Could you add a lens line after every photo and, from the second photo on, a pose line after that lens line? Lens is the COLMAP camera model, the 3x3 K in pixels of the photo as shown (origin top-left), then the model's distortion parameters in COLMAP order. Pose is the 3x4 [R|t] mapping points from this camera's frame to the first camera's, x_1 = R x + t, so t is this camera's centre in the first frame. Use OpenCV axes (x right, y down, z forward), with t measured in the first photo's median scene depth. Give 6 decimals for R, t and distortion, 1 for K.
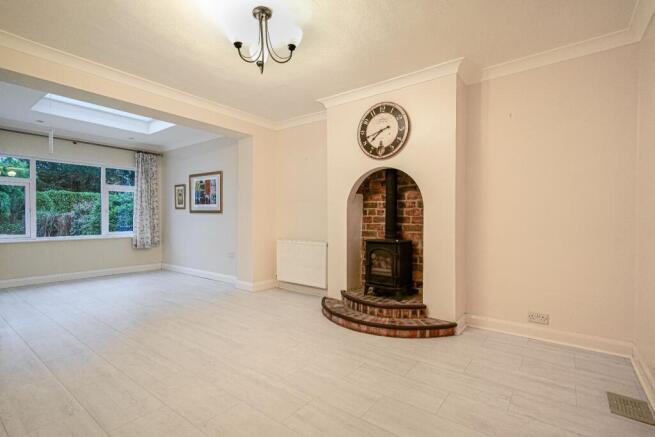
lens RADIAL K [[309.3, 0, 324.5], [0, 309.3, 213.6], [0, 0, 1]] dist [0.003874, 0.000534]
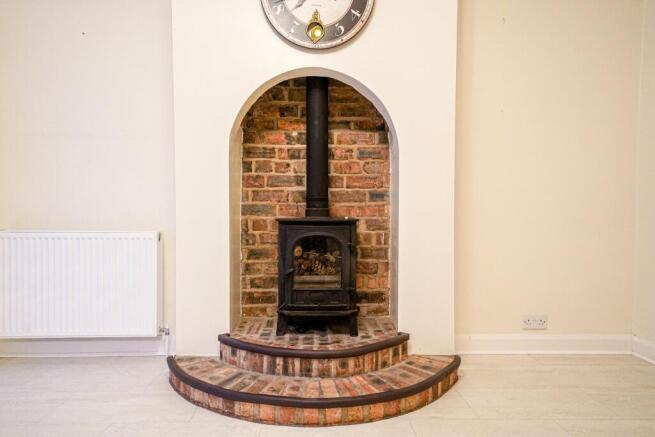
lens RADIAL K [[399.9, 0, 327.5], [0, 399.9, 218.5], [0, 0, 1]] dist [0.026116, 0.000097]
pose [[0.778741, -0.014830, 0.627170, -0.202454], [-0.011859, 0.999194, 0.038352, 0.062593], [-0.627233, -0.037304, 0.777937, 0.502799]]
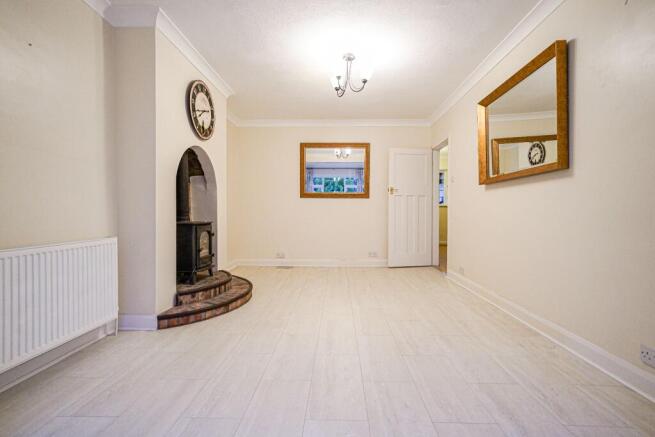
lens RADIAL K [[292.1, 0, 327.5], [0, 292.1, 218.5], [0, 0, 1]] dist [0.034885, 0.000014]
pose [[-0.566207, -0.014776, 0.824130, -0.814453], [-0.006797, 0.999889, 0.013258, 0.060988], [-0.824235, 0.001905, -0.566245, 1.209754]]
